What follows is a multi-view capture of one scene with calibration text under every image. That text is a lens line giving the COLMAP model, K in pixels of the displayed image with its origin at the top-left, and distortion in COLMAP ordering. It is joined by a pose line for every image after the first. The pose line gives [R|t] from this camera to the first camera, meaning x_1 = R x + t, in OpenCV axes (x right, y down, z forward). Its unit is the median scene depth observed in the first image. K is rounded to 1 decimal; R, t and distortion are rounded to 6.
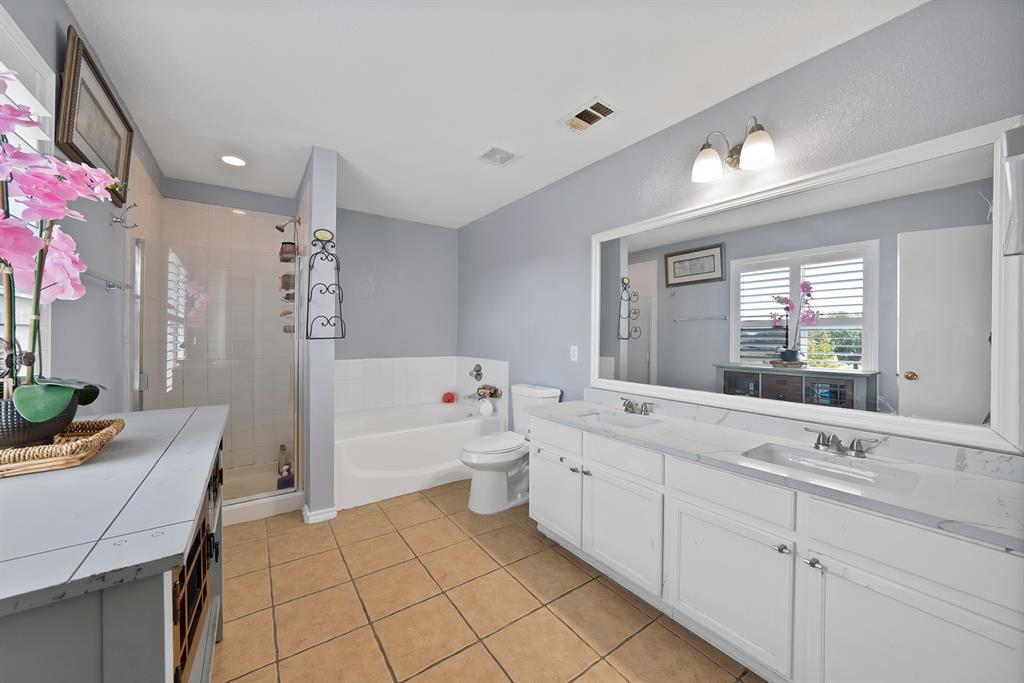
lens RADIAL K [[375.0, 0, 516.8], [0, 375.0, 337.1], [0, 0, 1]] dist [-0.001034, -0.000094]
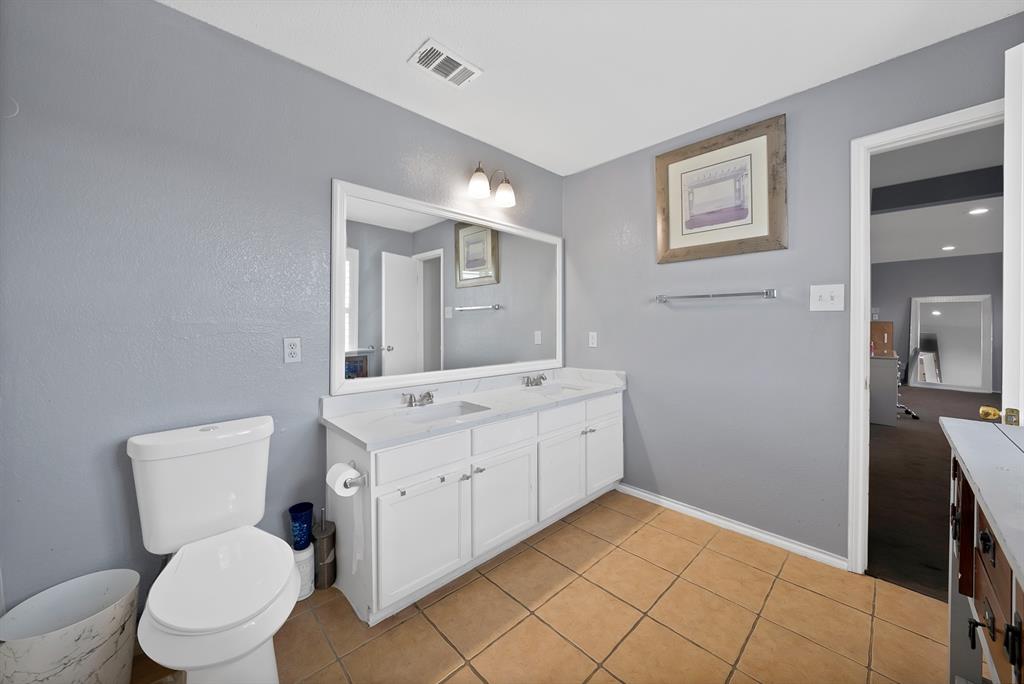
lens RADIAL K [[377.0, 0, 514.7], [0, 377.0, 327.5], [0, 0, 1]] dist [-0.000332, 0.000002]
pose [[-0.139802, -0.015959, 0.990051, -0.740201], [0.002229, 0.999862, 0.016432, -0.005696], [-0.990177, 0.004504, -0.139747, 1.038490]]
